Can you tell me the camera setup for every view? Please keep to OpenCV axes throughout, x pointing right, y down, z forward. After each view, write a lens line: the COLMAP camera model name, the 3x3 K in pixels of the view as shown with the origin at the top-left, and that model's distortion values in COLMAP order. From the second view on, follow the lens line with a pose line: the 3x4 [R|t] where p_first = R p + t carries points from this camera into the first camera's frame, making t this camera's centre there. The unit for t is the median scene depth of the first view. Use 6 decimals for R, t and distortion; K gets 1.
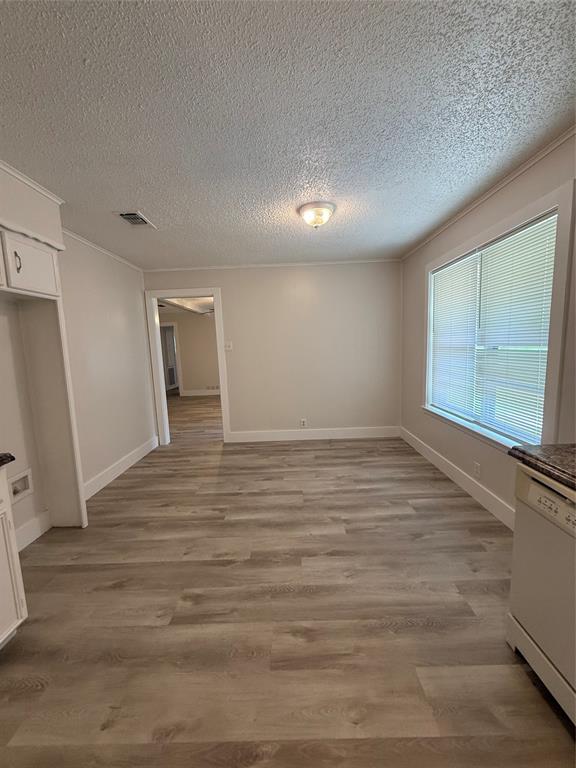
lens RADIAL K [[307.1, 0, 288.0], [0, 307.1, 384.0], [0, 0, 1]] dist [-0.001318, -0.000262]
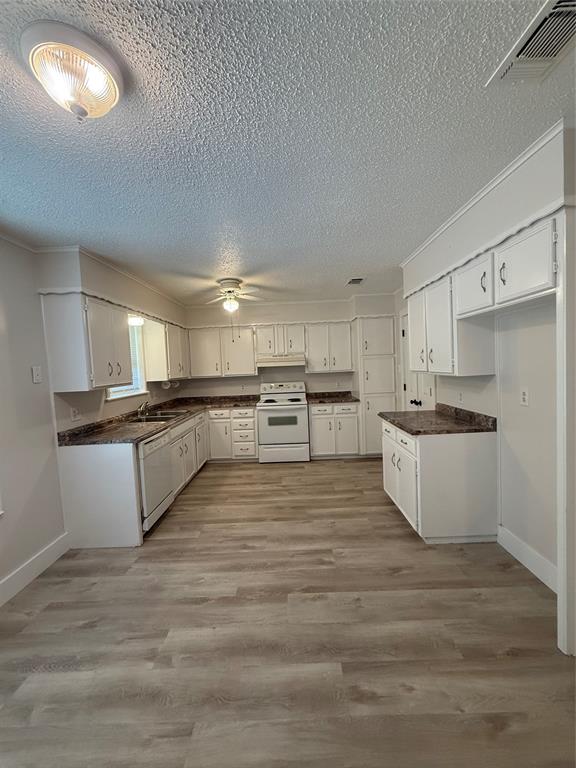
lens RADIAL K [[307.1, 0, 288.0], [0, 307.1, 384.0], [0, 0, 1]] dist [-0.001318, -0.000262]
pose [[-0.996673, 0.081434, 0.003248, -0.191237], [0.080600, 0.978995, 0.187274, -0.286469], [0.012071, 0.186913, -0.982302, 1.907802]]
